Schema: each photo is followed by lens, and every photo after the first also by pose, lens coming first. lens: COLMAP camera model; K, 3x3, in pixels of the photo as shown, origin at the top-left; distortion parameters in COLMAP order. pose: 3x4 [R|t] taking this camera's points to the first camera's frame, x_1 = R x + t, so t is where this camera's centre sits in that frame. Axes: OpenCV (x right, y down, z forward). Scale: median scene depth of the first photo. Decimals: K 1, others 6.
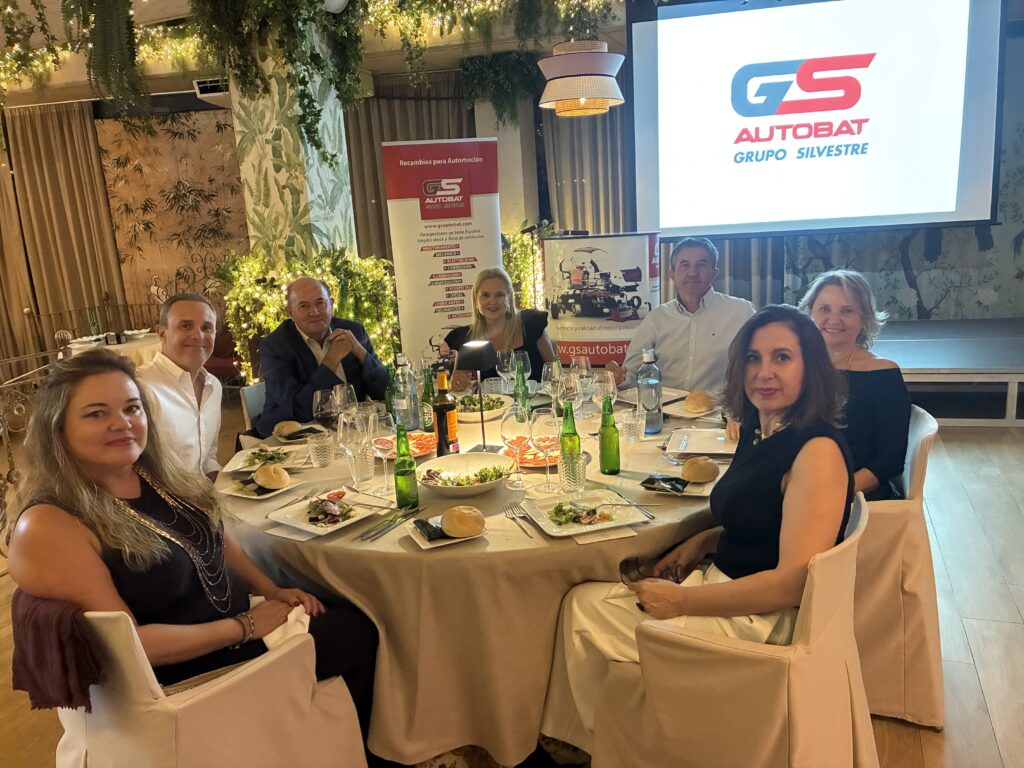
lens RADIAL K [[774.9, 0, 511.3], [0, 774.9, 385.1], [0, 0, 1]] dist [0.004476, 0.001297]
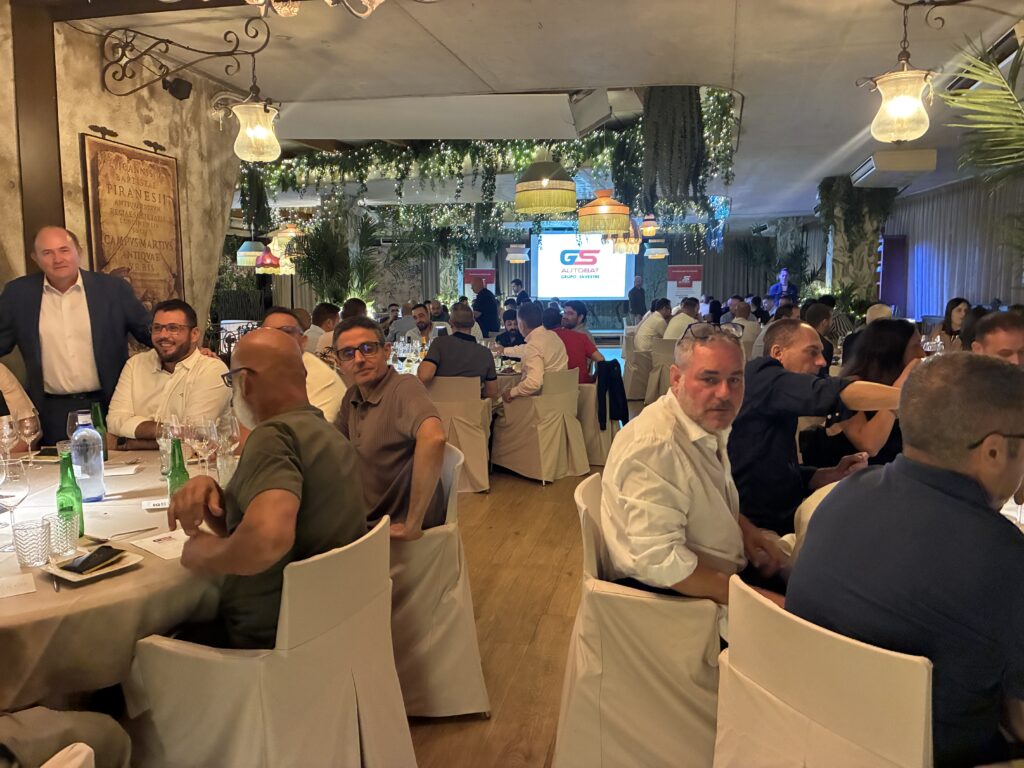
lens RADIAL K [[774.9, 0, 512.0], [0, 774.9, 381.8], [0, 0, 1]] dist [0.004476, 0.001297]
pose [[0.984666, 0.038746, 0.170095, -0.469703], [-0.020398, 0.993907, -0.108317, 0.522586], [-0.173256, 0.103187, 0.979456, -2.190258]]
